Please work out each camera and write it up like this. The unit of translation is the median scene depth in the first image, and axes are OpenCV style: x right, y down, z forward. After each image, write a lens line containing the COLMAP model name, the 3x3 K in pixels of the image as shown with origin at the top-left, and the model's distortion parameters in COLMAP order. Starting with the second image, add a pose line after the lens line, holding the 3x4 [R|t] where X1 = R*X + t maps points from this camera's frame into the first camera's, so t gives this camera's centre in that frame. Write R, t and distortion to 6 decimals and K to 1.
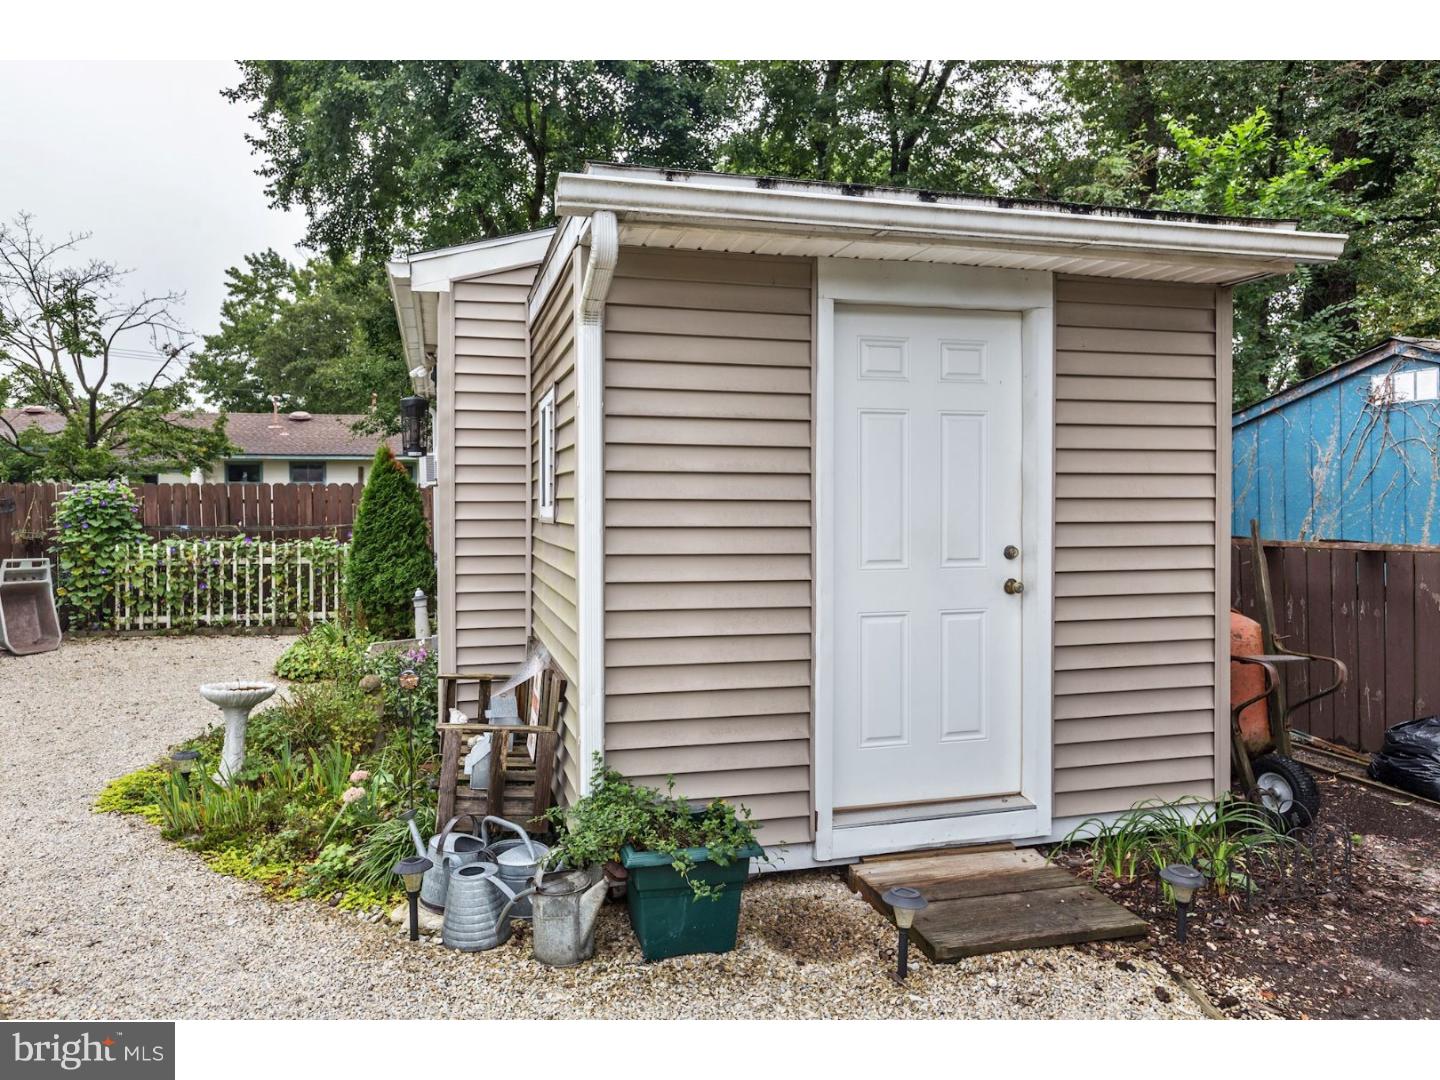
lens RADIAL K [[882.8, 0, 647.3], [0, 882.8, 512.2], [0, 0, 1]] dist [0.000783, -0.002888]
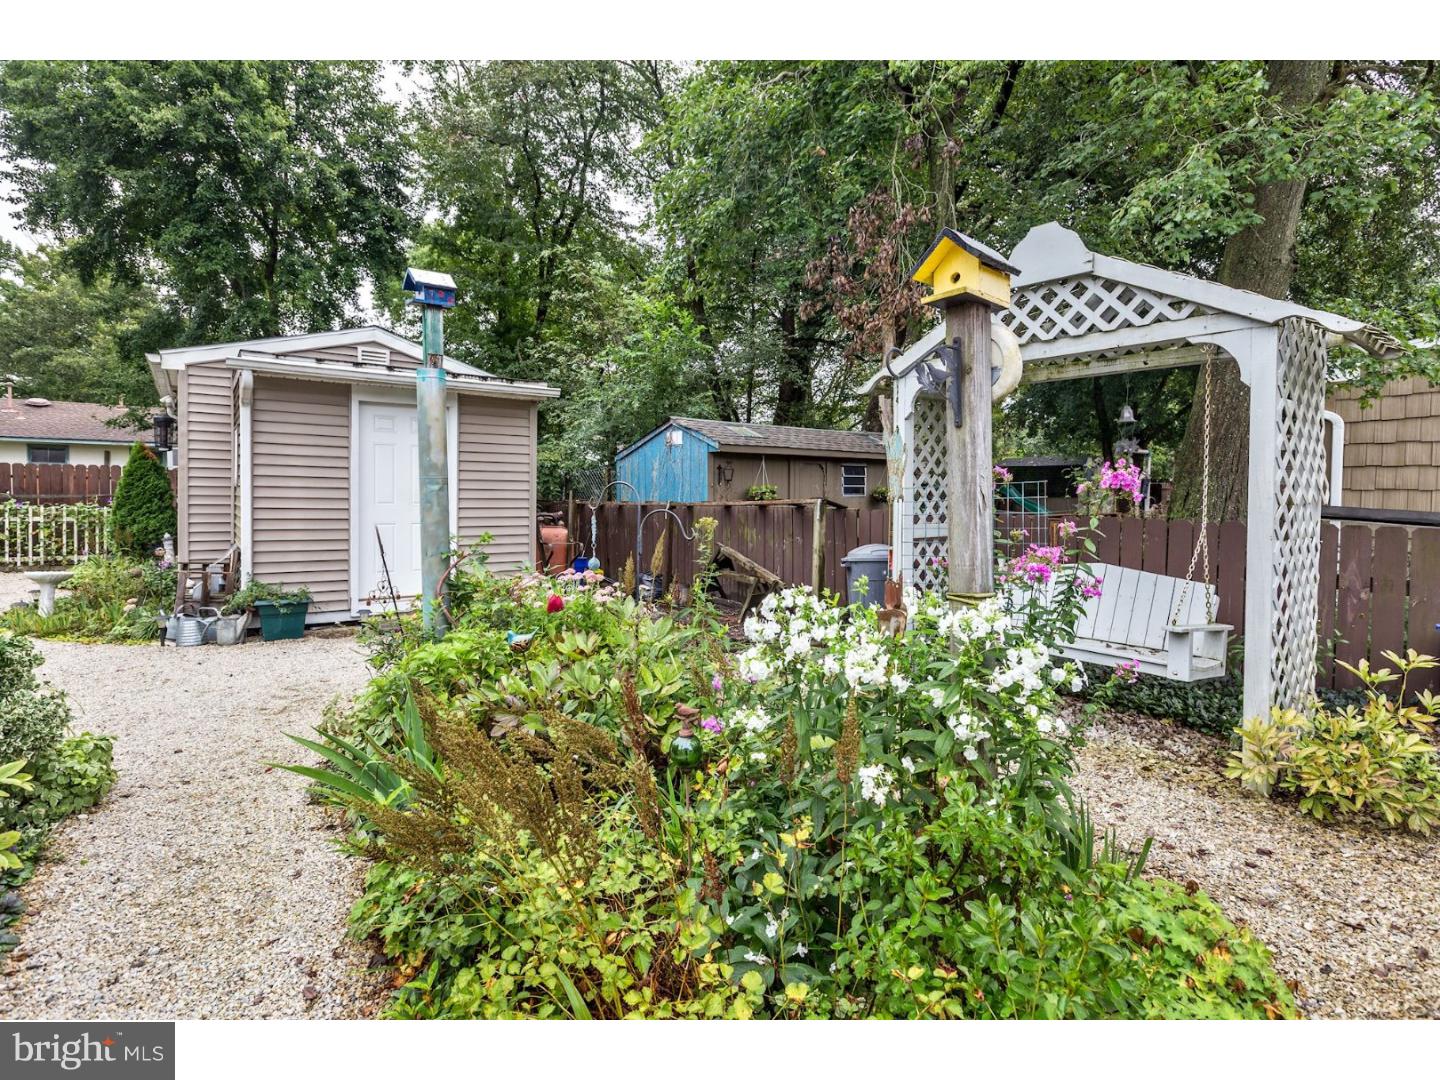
lens RADIAL K [[731.7, 0, 719.3], [0, 731.7, 514.2], [0, 0, 1]] dist [-0.002621, -0.000737]
pose [[0.924029, 0.005977, 0.382275, 0.128974], [-0.012724, 0.999805, 0.015124, 0.016226], [-0.382110, -0.018839, 0.923925, -0.486294]]
